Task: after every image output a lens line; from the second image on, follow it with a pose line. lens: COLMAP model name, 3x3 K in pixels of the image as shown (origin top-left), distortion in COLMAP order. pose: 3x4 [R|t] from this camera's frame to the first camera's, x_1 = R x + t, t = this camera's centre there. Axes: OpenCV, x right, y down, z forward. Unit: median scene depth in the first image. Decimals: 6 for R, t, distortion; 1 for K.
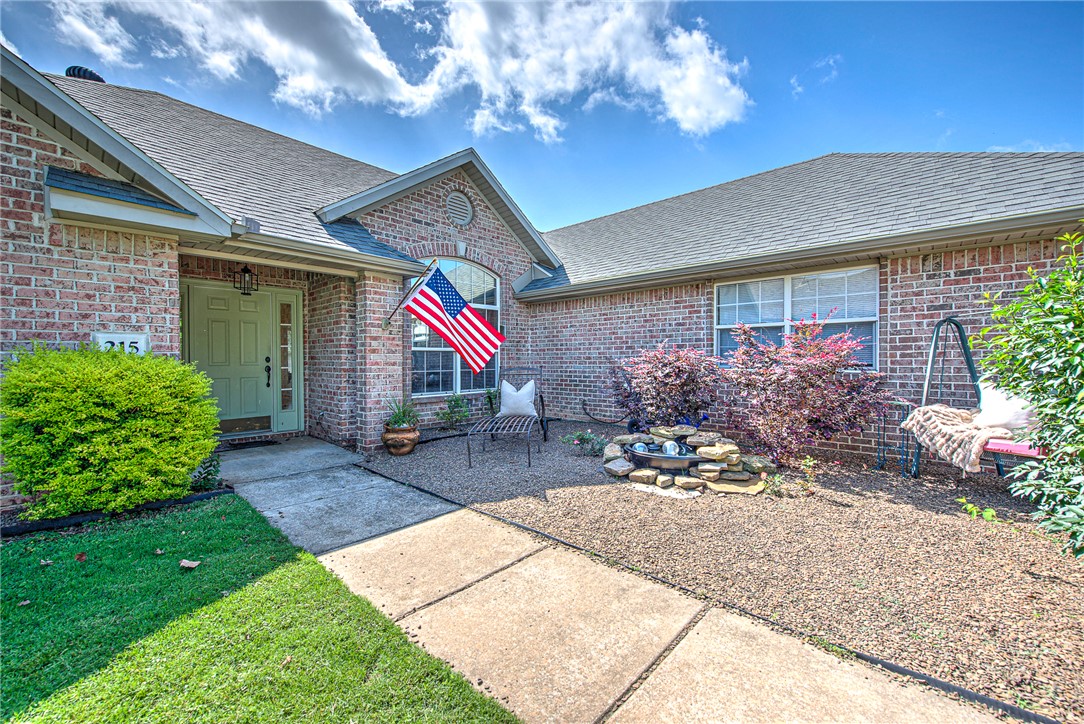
lens RADIAL K [[431.0, 0, 543.0], [0, 431.0, 363.0], [0, 0, 1]] dist [0.001792, -0.002608]
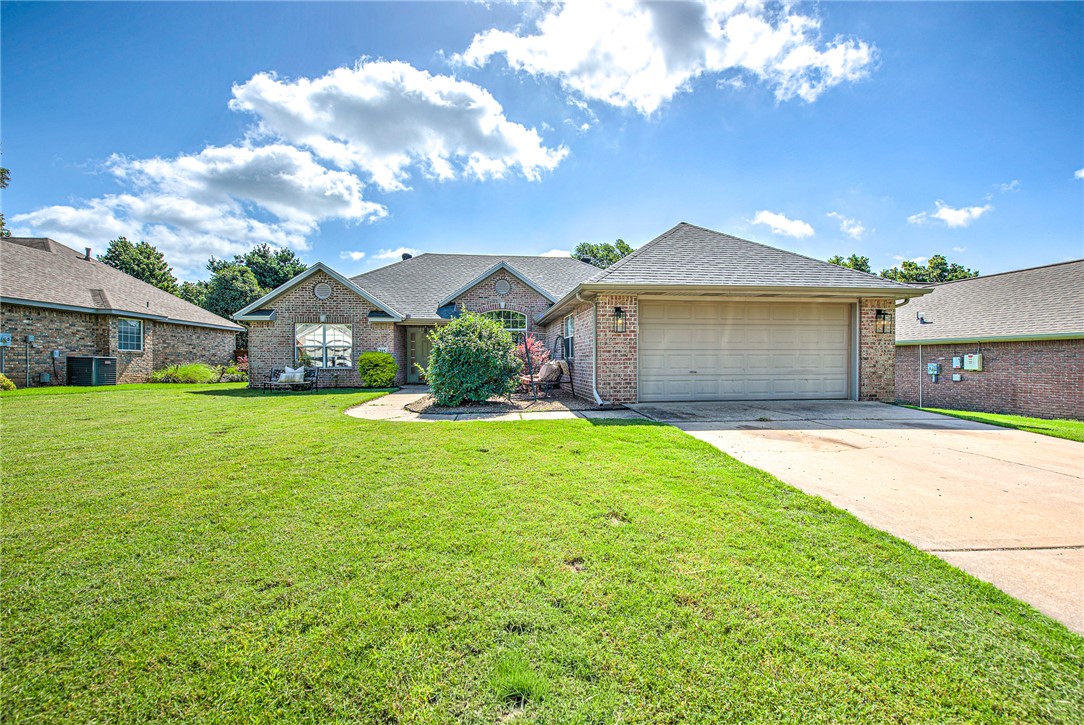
lens RADIAL K [[431.0, 0, 543.0], [0, 431.0, 363.5], [0, 0, 1]] dist [0.001792, -0.002608]
pose [[0.762904, 0.007174, -0.646472, 2.116946], [-0.006764, 0.999972, 0.003114, 0.044003], [0.646477, 0.001997, 0.762931, -0.854371]]
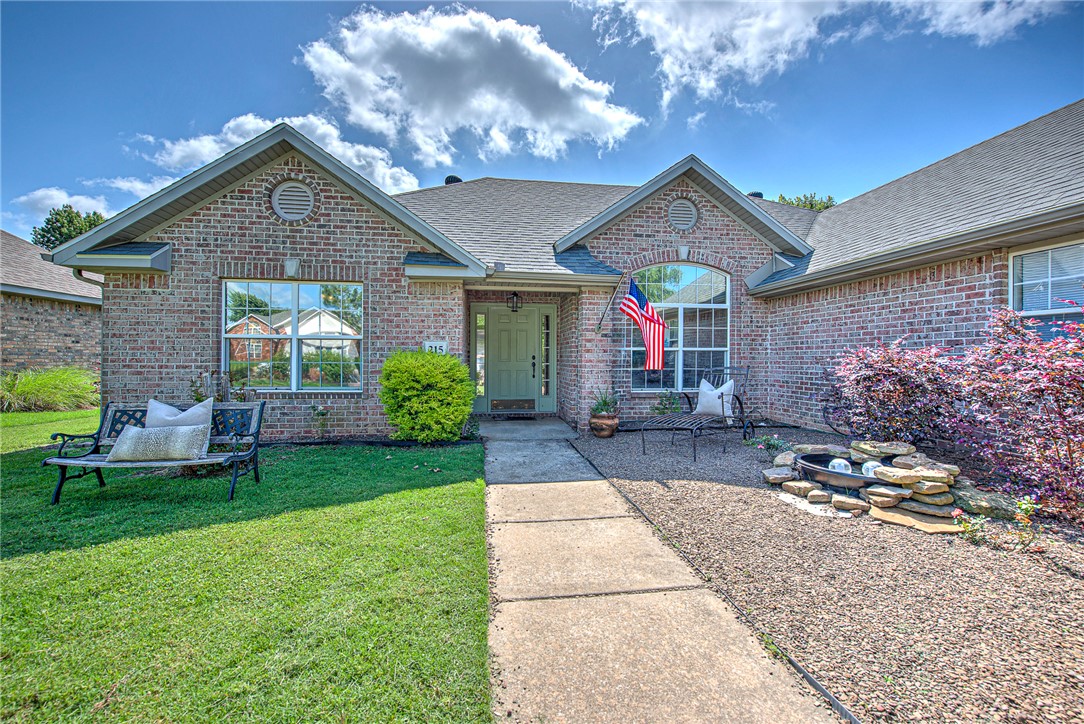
lens RADIAL K [[436.6, 0, 539.9], [0, 436.6, 357.5], [0, 0, 1]] dist [-0.000166, -0.000643]
pose [[0.766412, 0.005158, -0.642328, 0.335608], [-0.012920, 0.999889, -0.007387, 0.002212], [0.642219, 0.013961, 0.766394, -0.047440]]
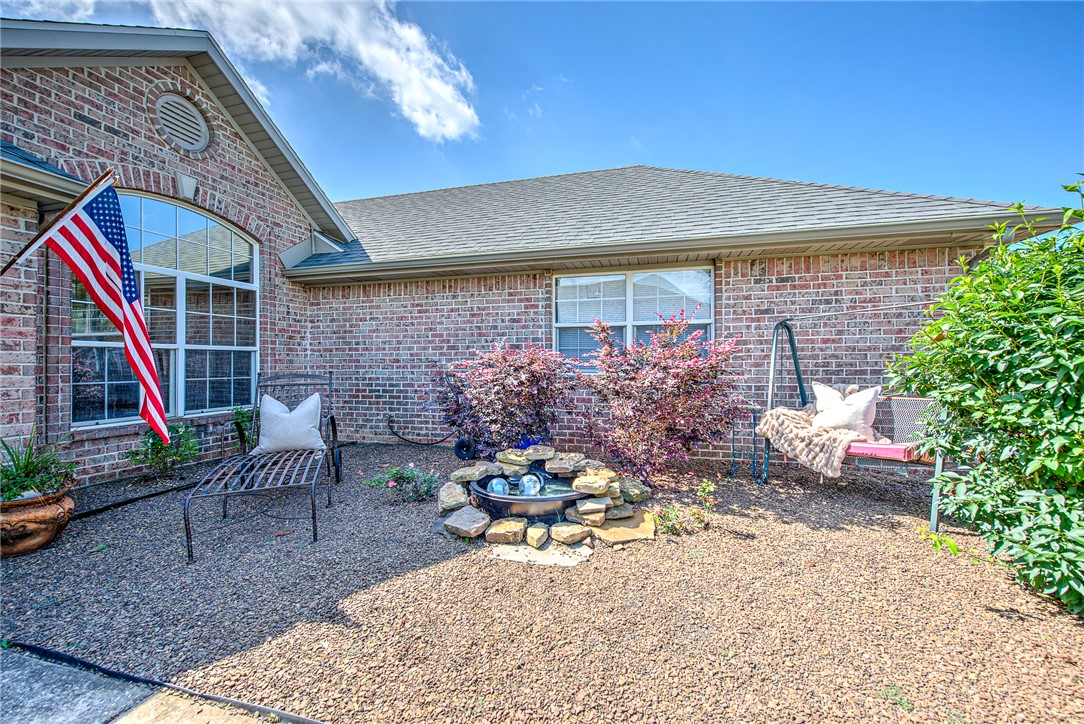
lens RADIAL K [[431.0, 0, 543.0], [0, 431.0, 363.0], [0, 0, 1]] dist [0.001792, -0.002608]
pose [[0.887975, 0.000023, 0.459893, -0.024354], [0.004614, 0.999949, -0.008959, 0.000818], [-0.459869, 0.010077, 0.887929, 0.302037]]
